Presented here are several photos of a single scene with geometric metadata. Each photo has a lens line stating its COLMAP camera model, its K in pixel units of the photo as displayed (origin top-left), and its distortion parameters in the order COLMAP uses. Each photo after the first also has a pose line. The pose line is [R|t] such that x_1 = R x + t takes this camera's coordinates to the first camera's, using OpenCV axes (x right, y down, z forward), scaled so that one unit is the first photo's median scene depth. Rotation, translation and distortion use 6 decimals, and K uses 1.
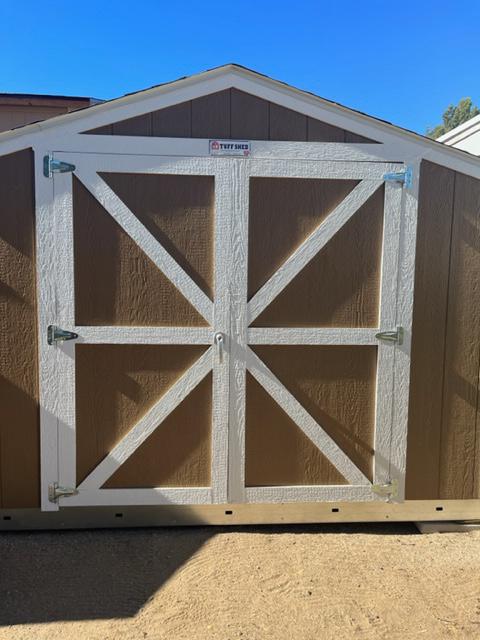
lens RADIAL K [[494.5, 0, 239.0], [0, 494.5, 317.5], [0, 0, 1]] dist [0.076197, -0.002756]
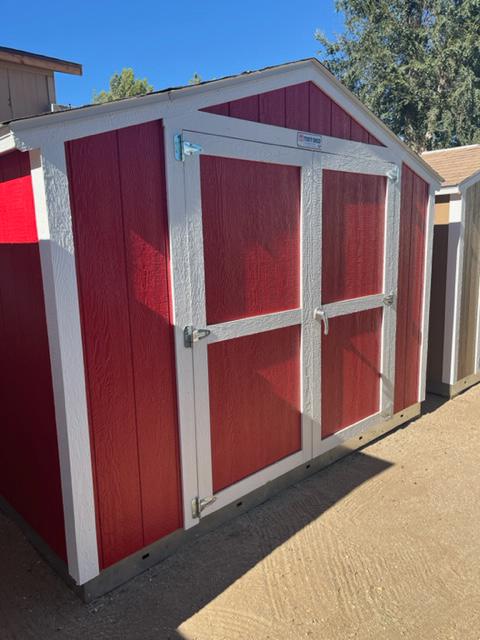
lens RADIAL K [[494.5, 0, 239.0], [0, 494.5, 317.5], [0, 0, 1]] dist [0.076197, -0.002756]
pose [[0.760074, -0.133491, 0.635978, -0.855251], [0.085338, 0.990702, 0.105958, -0.088353], [-0.644209, -0.026262, 0.764399, 0.260972]]
